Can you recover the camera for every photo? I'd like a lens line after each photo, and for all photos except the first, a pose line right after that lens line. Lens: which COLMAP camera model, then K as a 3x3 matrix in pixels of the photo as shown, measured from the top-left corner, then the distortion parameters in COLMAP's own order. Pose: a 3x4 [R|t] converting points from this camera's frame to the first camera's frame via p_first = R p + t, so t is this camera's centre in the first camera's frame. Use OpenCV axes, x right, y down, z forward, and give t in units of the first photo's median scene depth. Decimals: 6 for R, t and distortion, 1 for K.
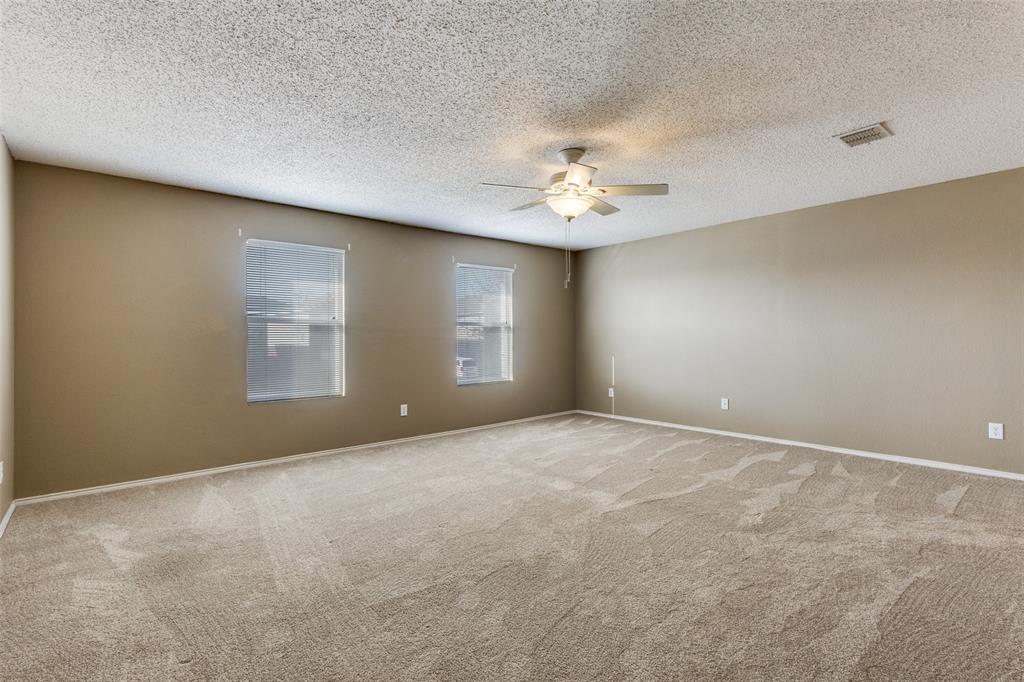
lens RADIAL K [[491.2, 0, 516.5], [0, 491.2, 336.8], [0, 0, 1]] dist [0.000029, -0.000328]
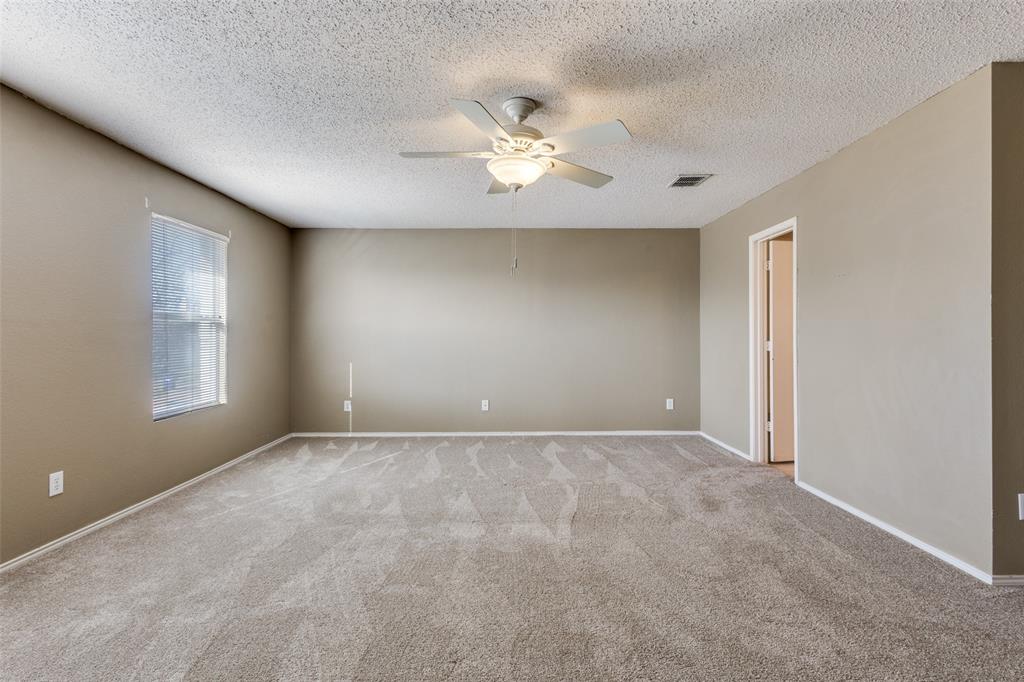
lens RADIAL K [[475.9, 0, 511.0], [0, 475.9, 344.1], [0, 0, 1]] dist [0.002975, 0.000506]
pose [[0.636516, -0.002919, 0.771258, -0.425886], [-0.003850, 0.999968, 0.006962, 0.003095], [-0.771254, -0.007401, 0.636485, 0.457843]]
